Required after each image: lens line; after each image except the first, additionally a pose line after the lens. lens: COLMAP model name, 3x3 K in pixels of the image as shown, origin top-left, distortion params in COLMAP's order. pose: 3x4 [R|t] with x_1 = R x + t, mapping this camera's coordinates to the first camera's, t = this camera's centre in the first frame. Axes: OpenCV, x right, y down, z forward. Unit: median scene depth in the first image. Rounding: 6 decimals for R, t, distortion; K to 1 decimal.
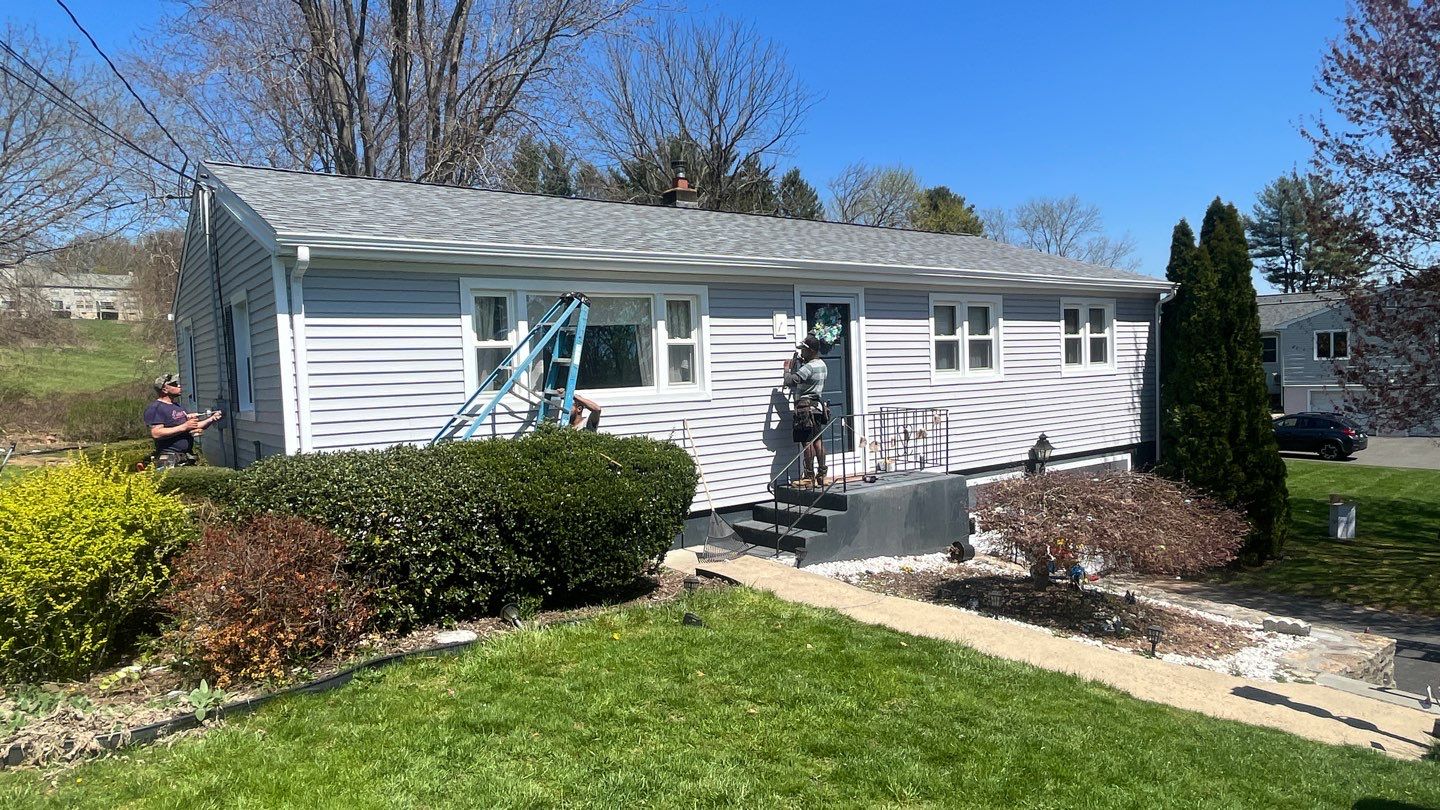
lens RADIAL K [[901.5, 0, 720.0], [0, 901.5, 405.0], [0, 0, 1]] dist [0.002925, 0.000568]
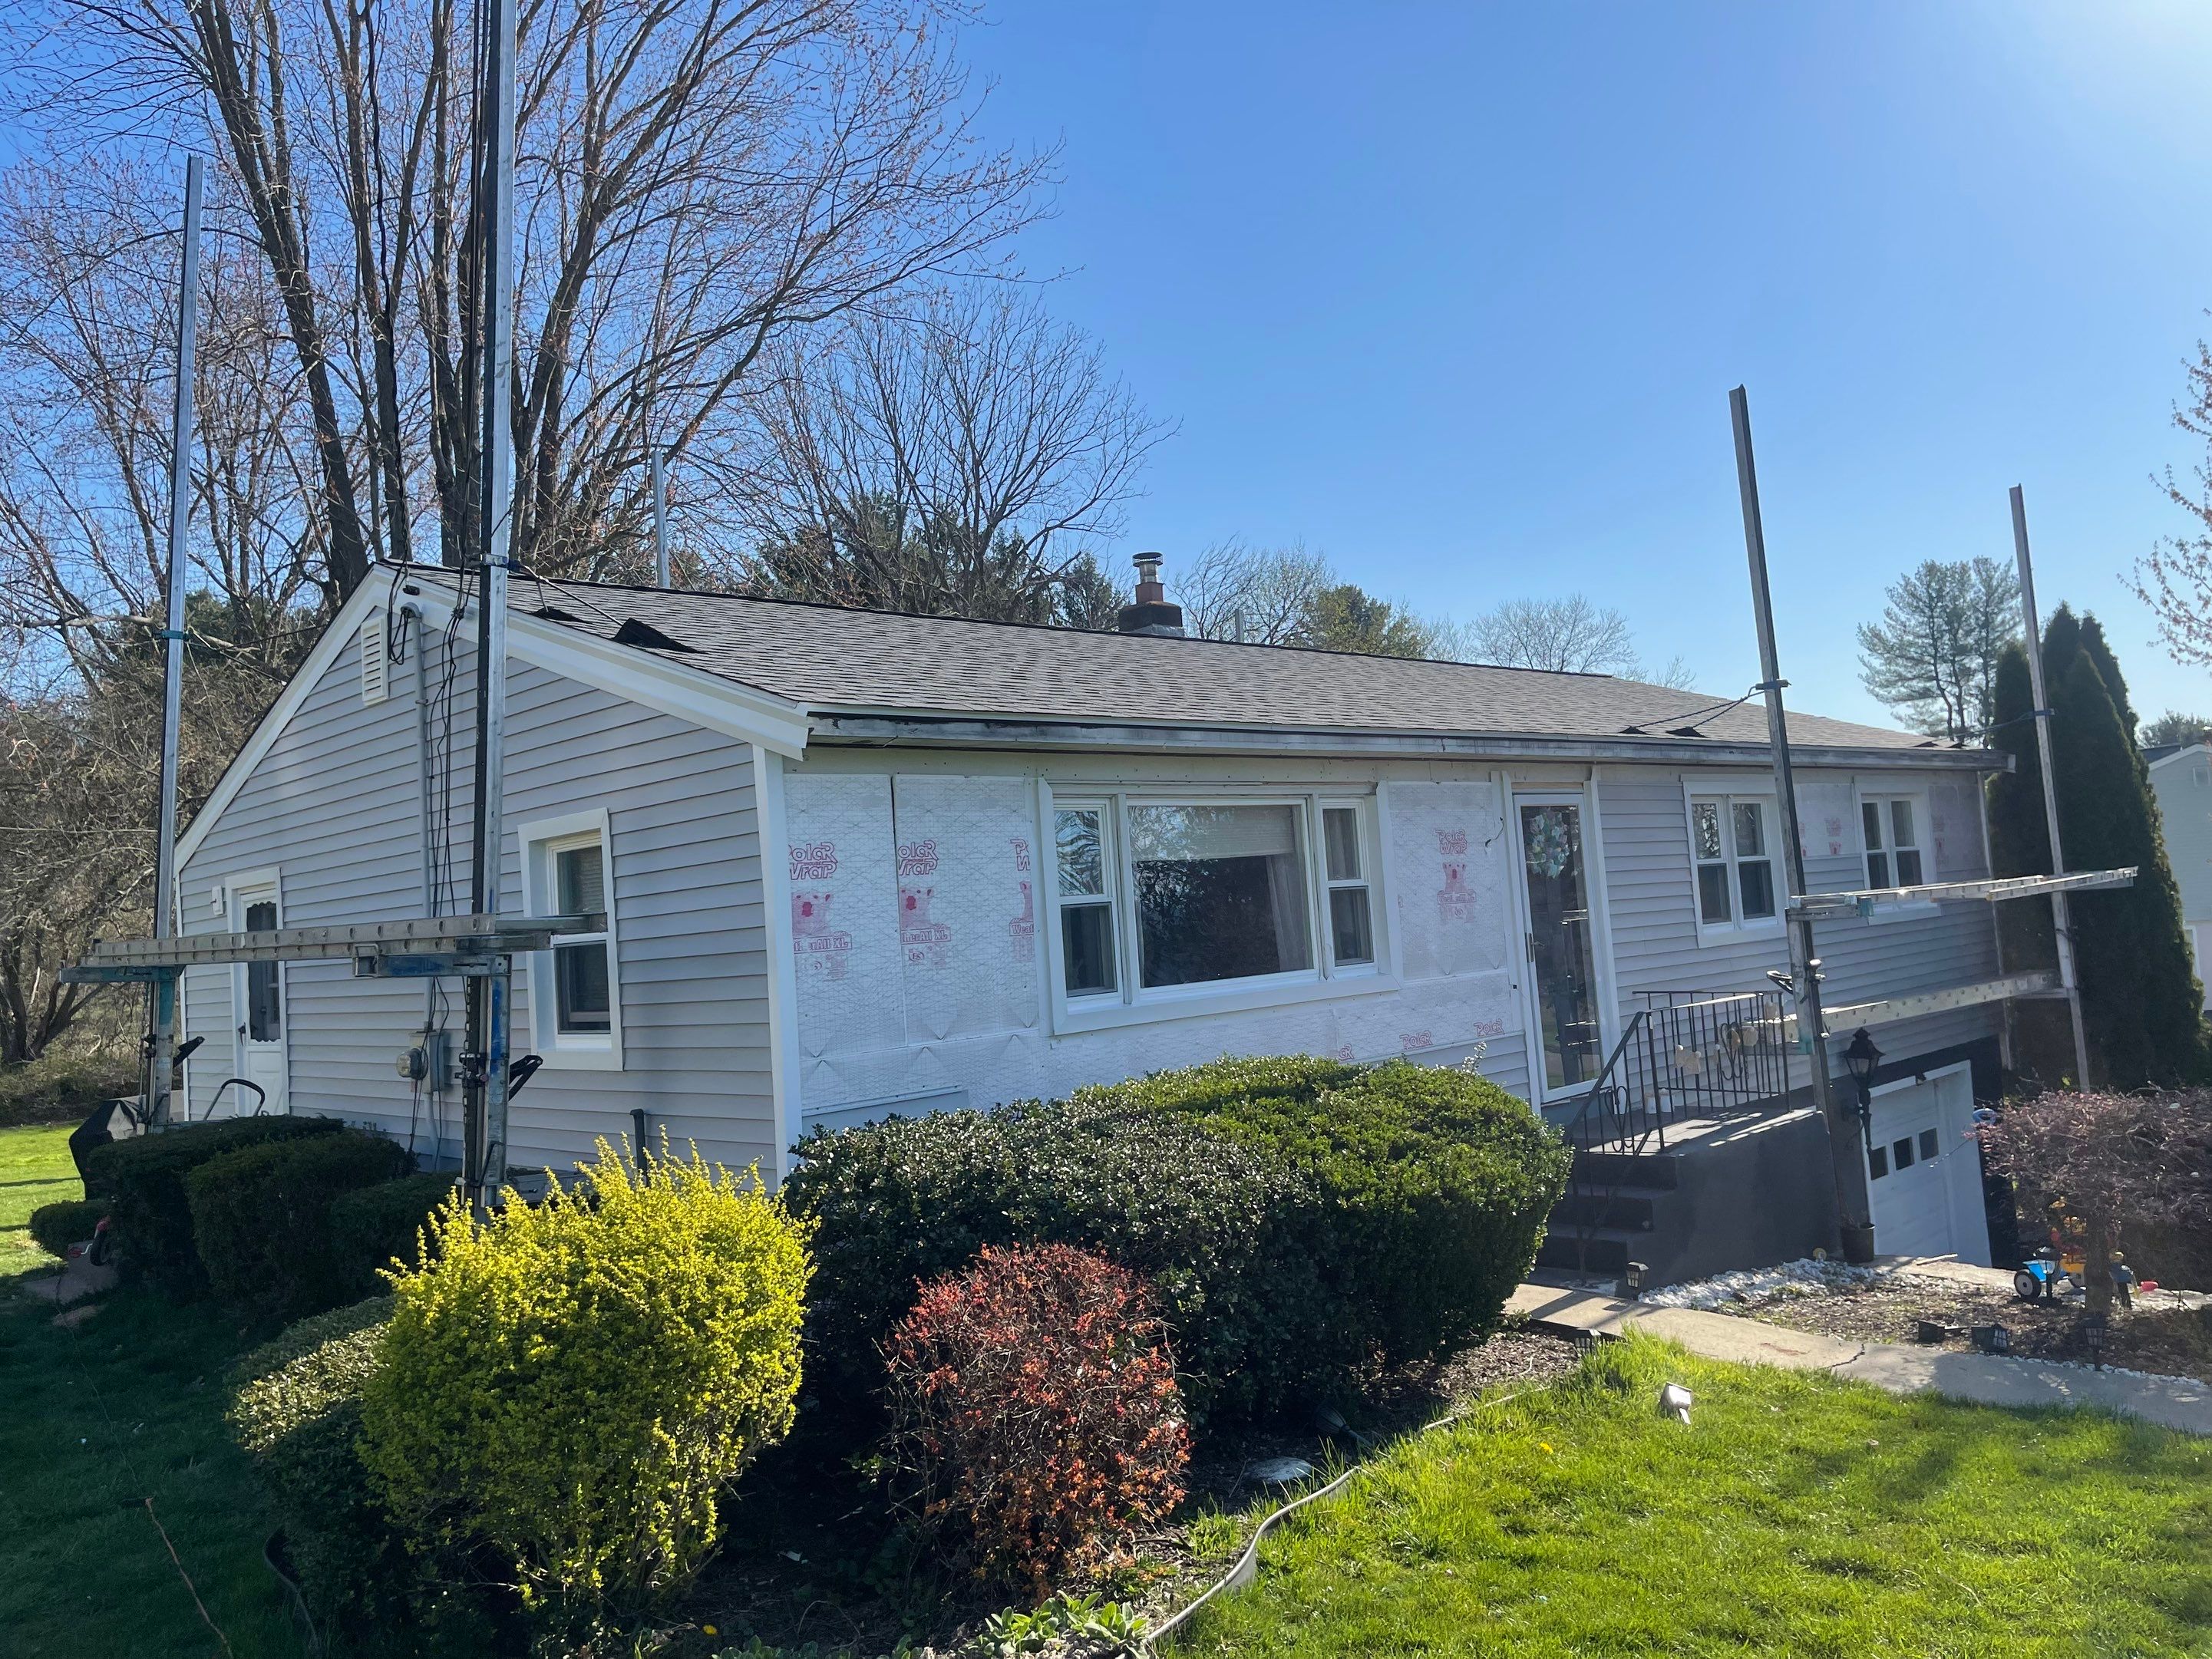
lens RADIAL K [[1712.4, 0, 1150.2], [0, 1712.4, 808.7], [0, 0, 1]] dist [0.075518, -0.094451]
pose [[0.989406, -0.026908, 0.142658, -0.271516], [0.042252, 0.993506, -0.105645, -0.010369], [-0.138889, 0.110553, 0.984118, 0.000814]]
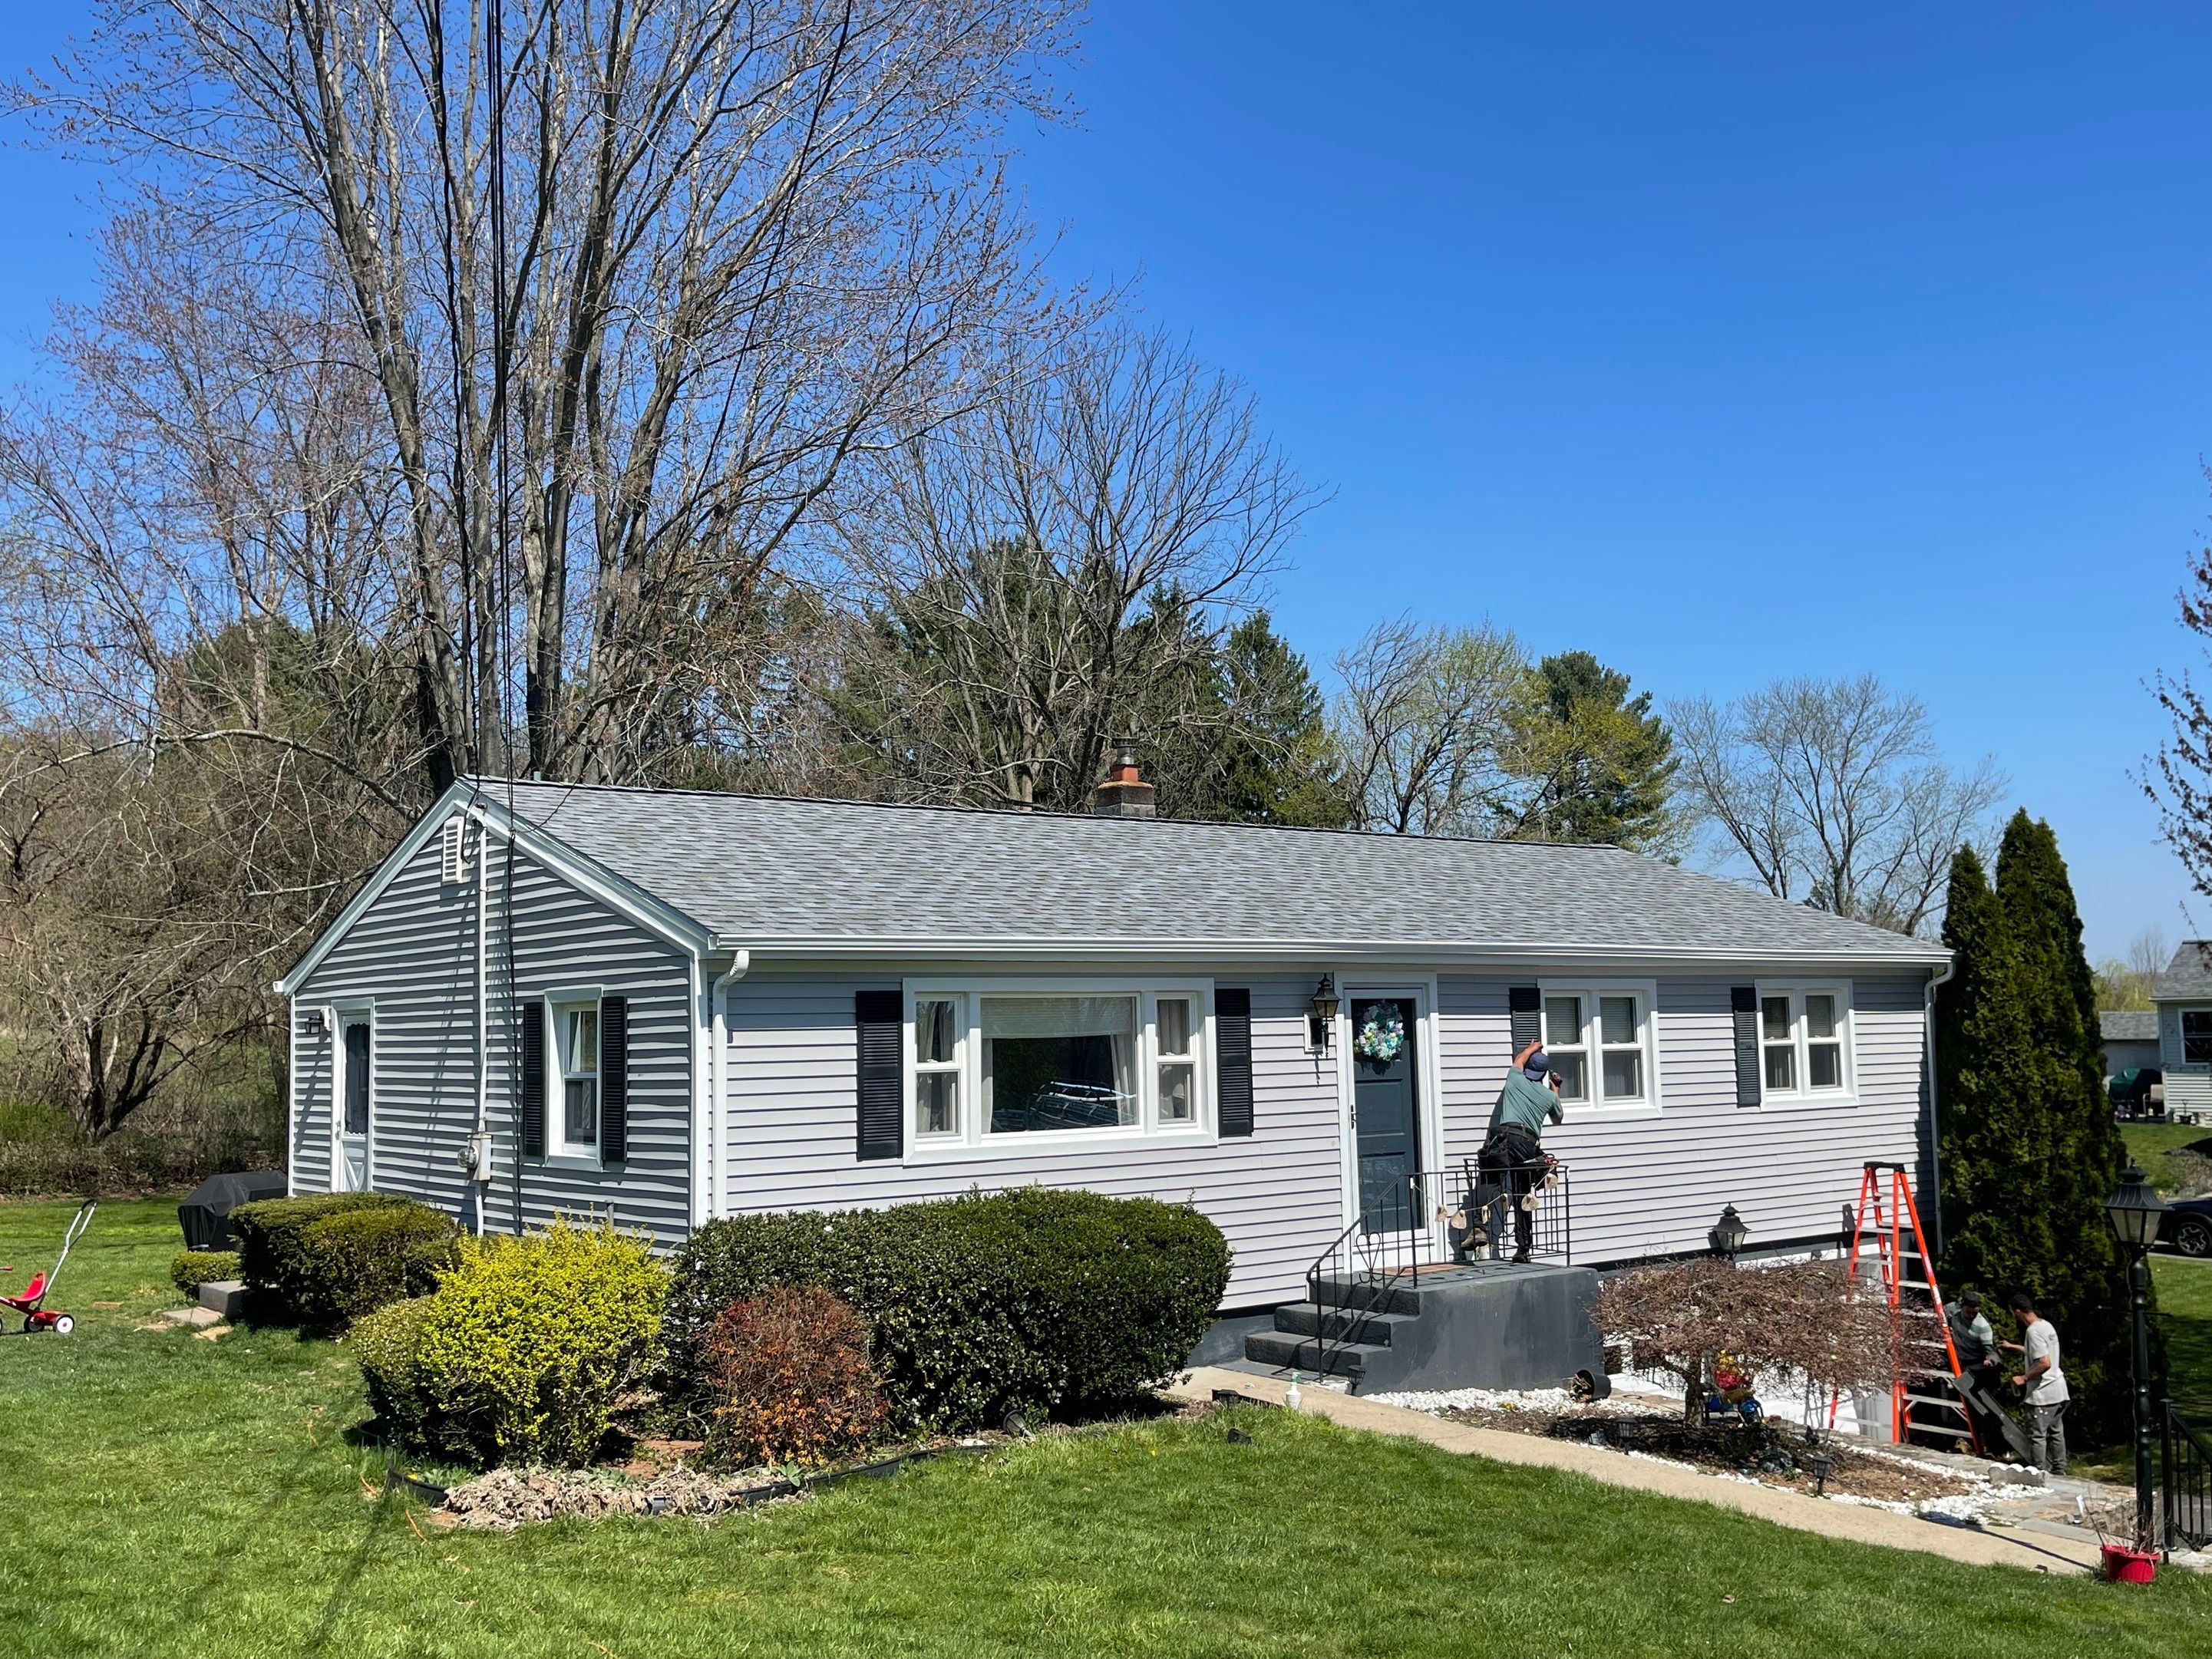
lens RADIAL K [[2125.8, 0, 1129.0], [0, 2125.8, 820.5], [0, 0, 1]] dist [0.120999, -0.241846]
pose [[0.999413, 0.018953, 0.028532, -0.114068], [-0.014767, 0.989992, -0.140346, -0.019673], [-0.030907, 0.139842, 0.989691, -0.560614]]
